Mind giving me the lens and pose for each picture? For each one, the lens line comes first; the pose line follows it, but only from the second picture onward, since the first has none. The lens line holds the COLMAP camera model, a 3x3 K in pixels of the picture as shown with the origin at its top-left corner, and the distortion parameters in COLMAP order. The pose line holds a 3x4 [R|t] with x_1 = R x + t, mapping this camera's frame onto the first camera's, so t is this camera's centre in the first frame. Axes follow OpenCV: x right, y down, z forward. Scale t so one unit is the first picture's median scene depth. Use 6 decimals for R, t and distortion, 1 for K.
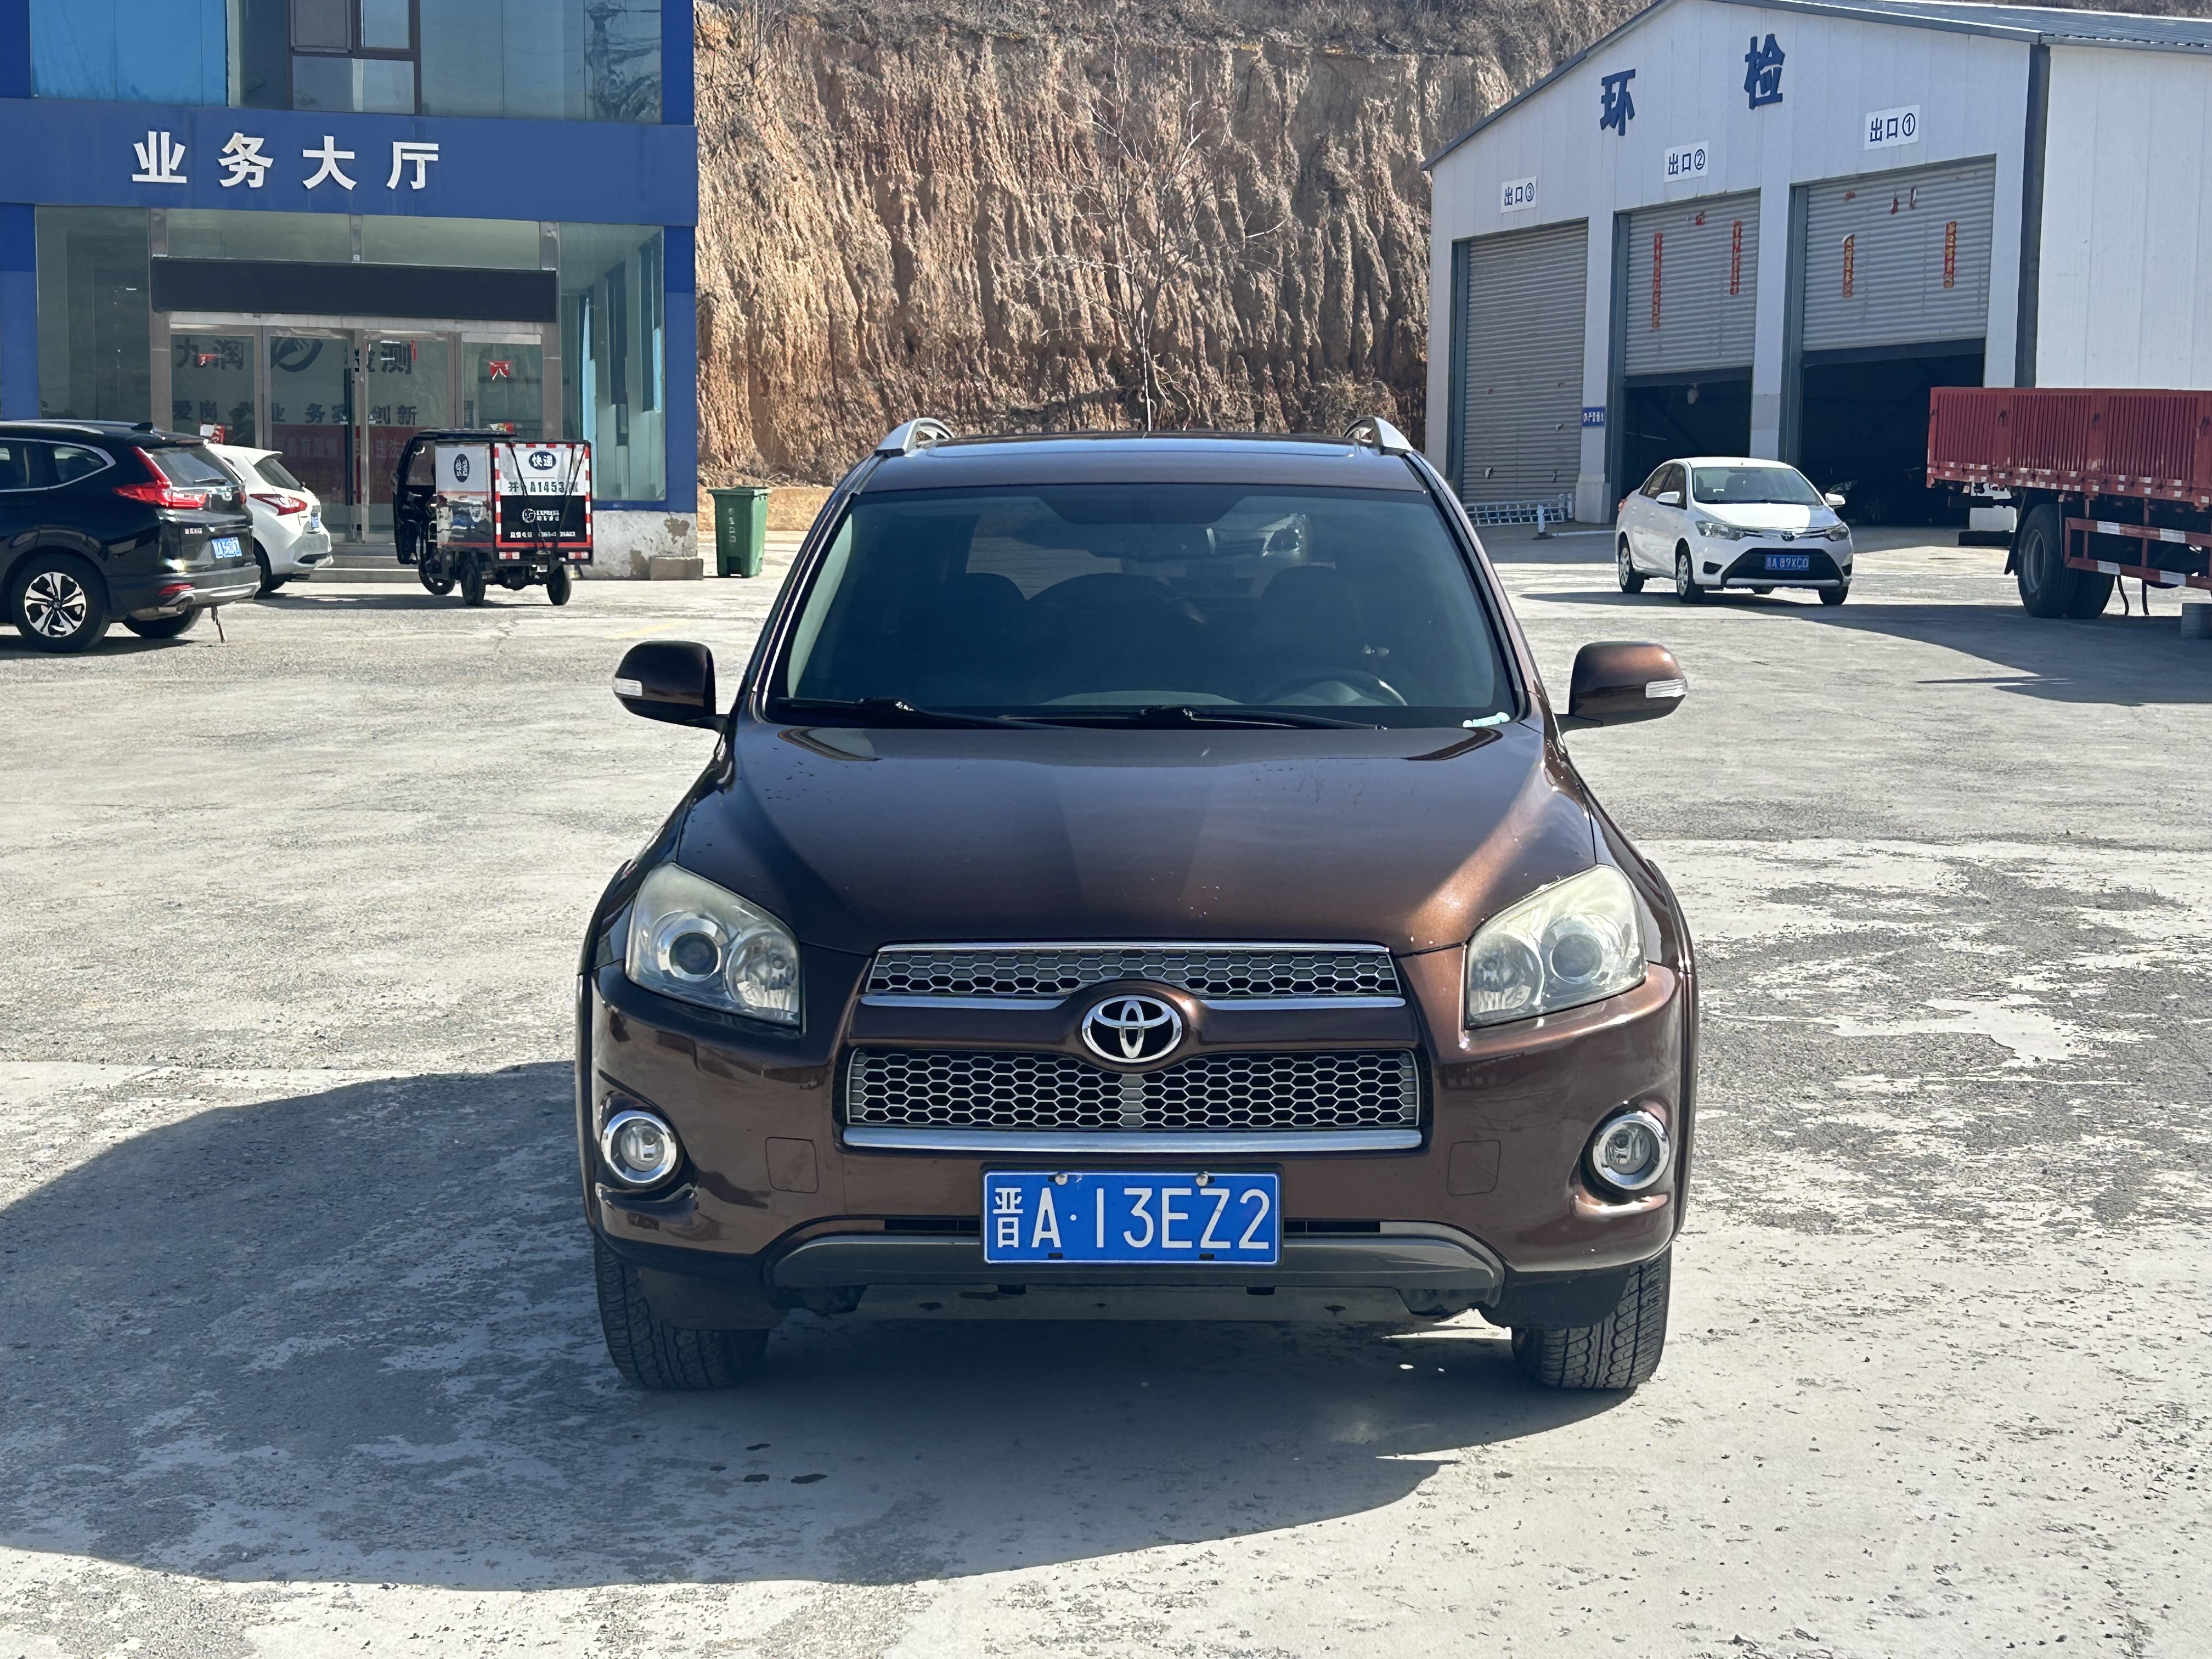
lens RADIAL K [[3379.6, 0, 1105.6], [0, 3379.6, 905.9], [0, 0, 1]] dist [0.141079, -0.314626]
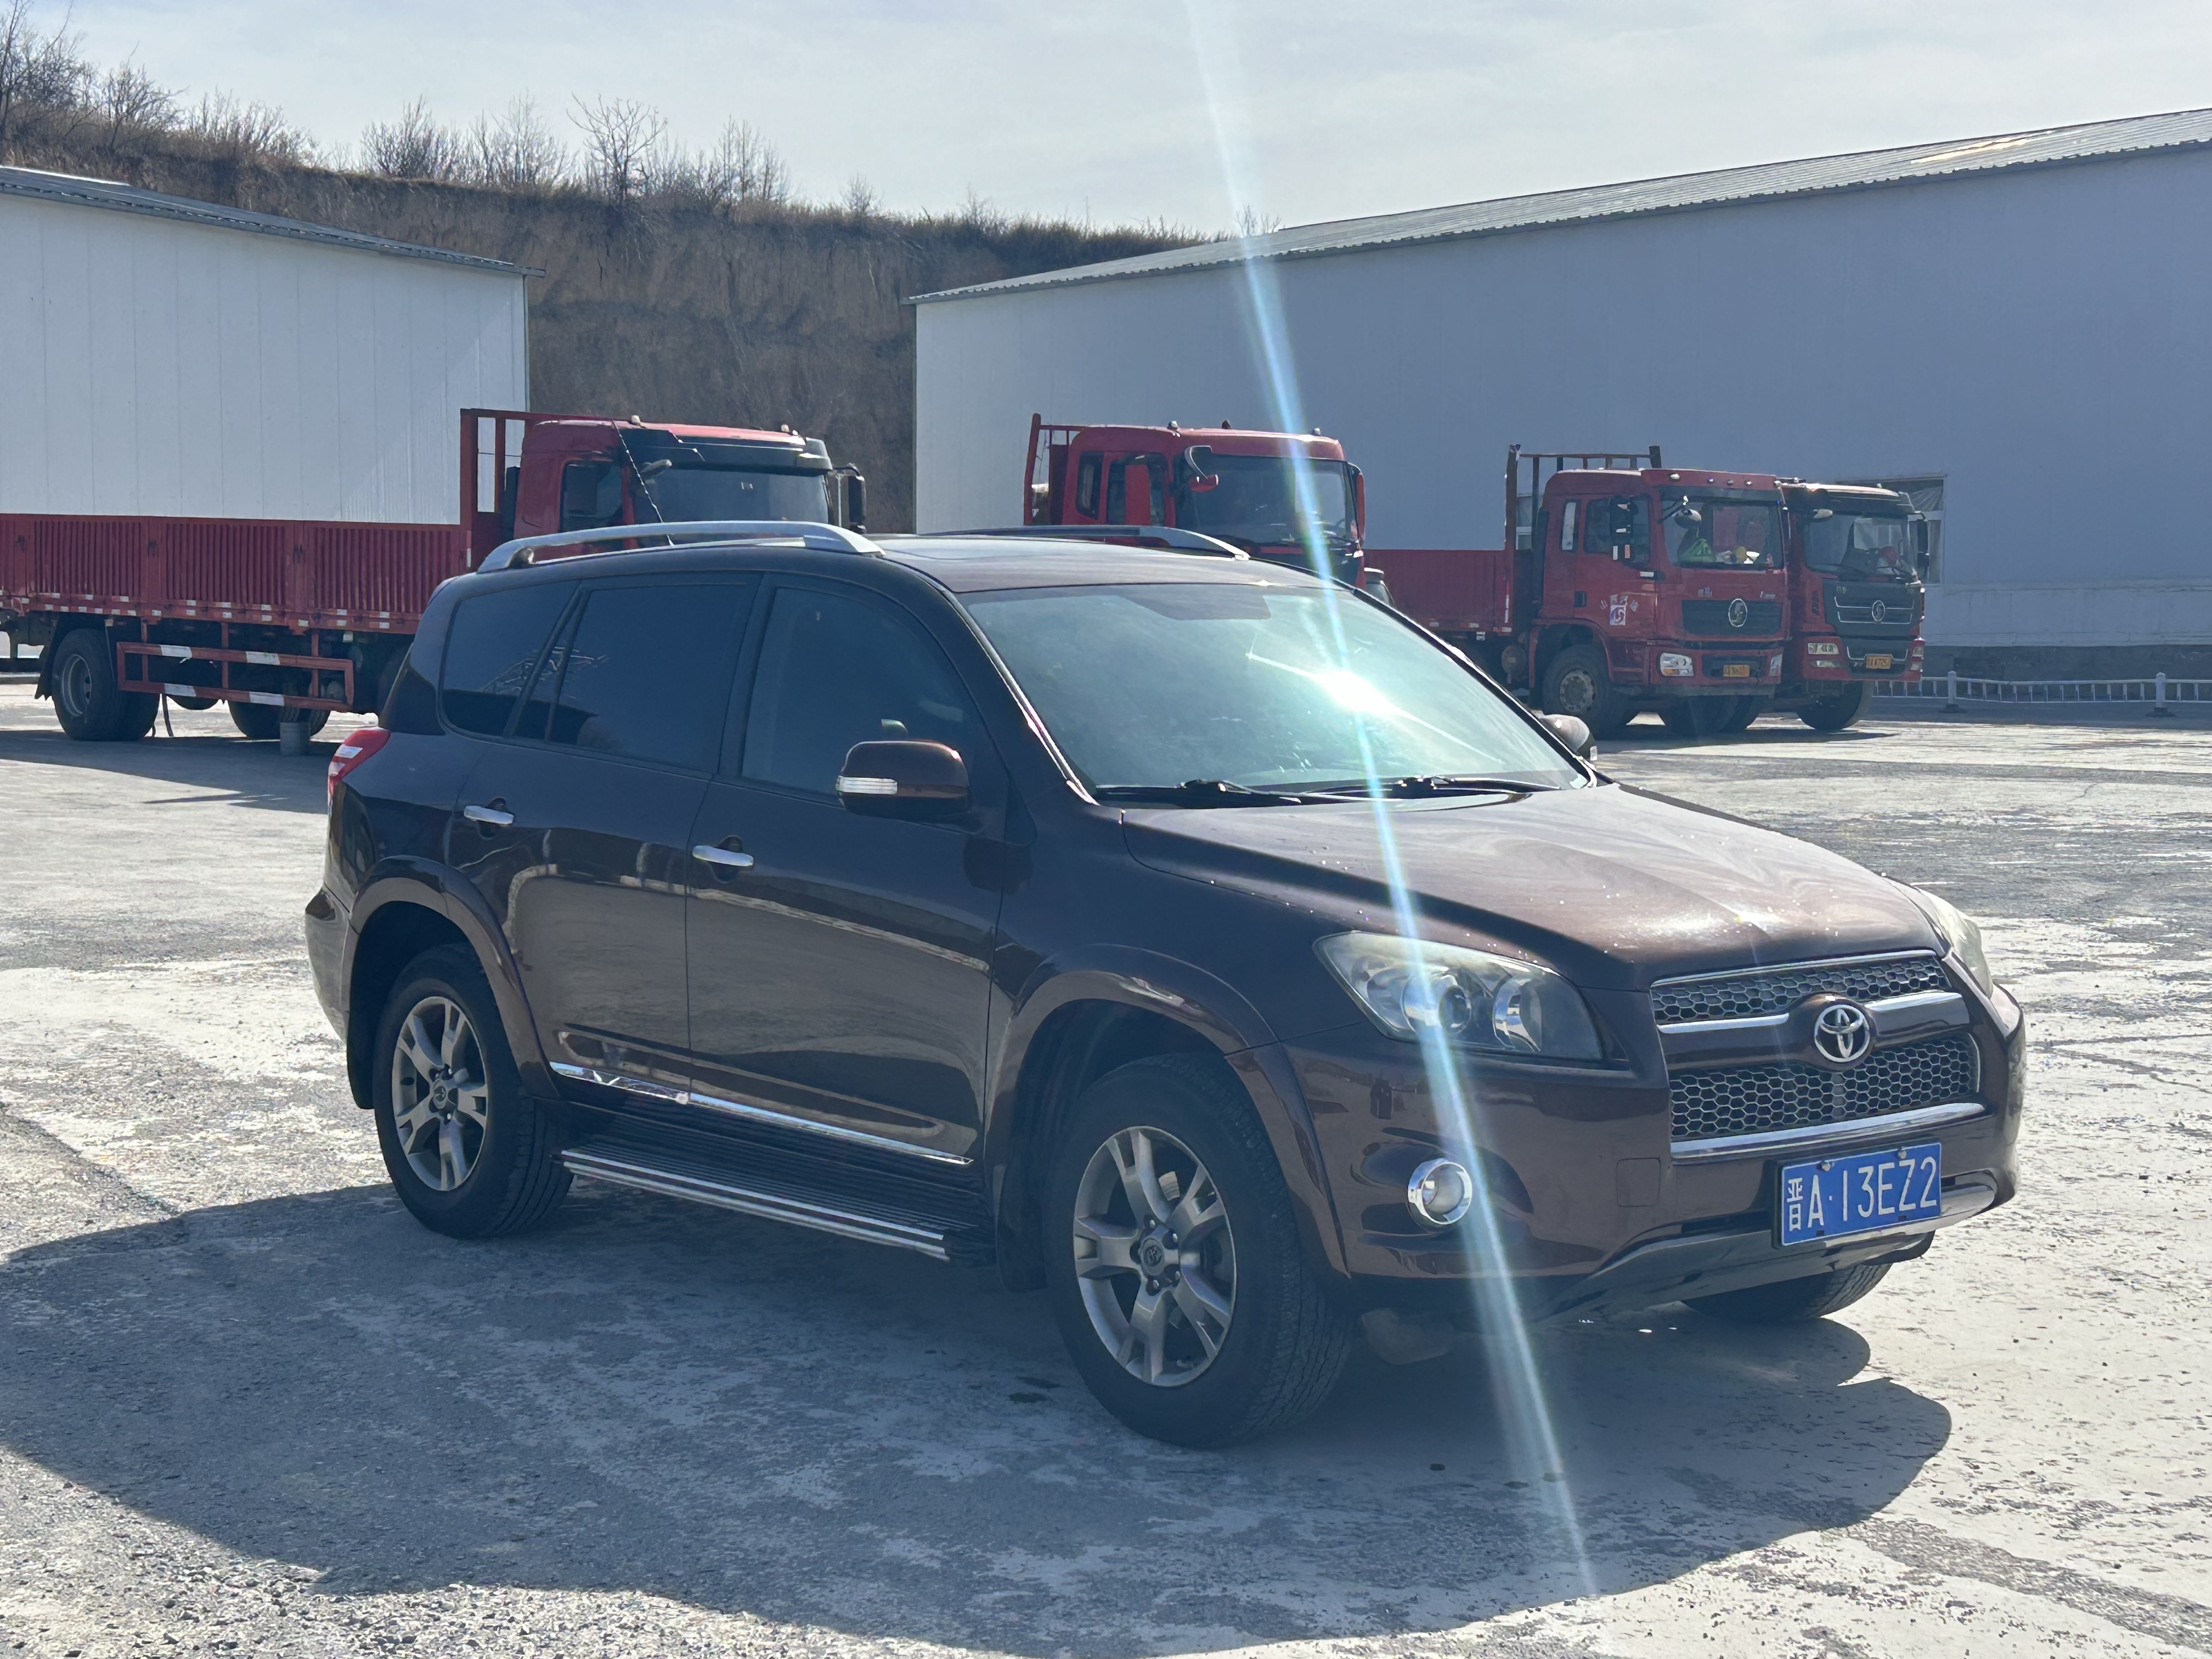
lens RADIAL K [[3379.6, 0, 1105.6], [0, 3379.6, 905.9], [0, 0, 1]] dist [0.141079, -0.314626]
pose [[0.762756, -0.063036, 0.643607, -0.192050], [0.087417, 0.996154, -0.006035, -0.004747], [-0.640751, 0.060865, 0.765332, 0.051016]]
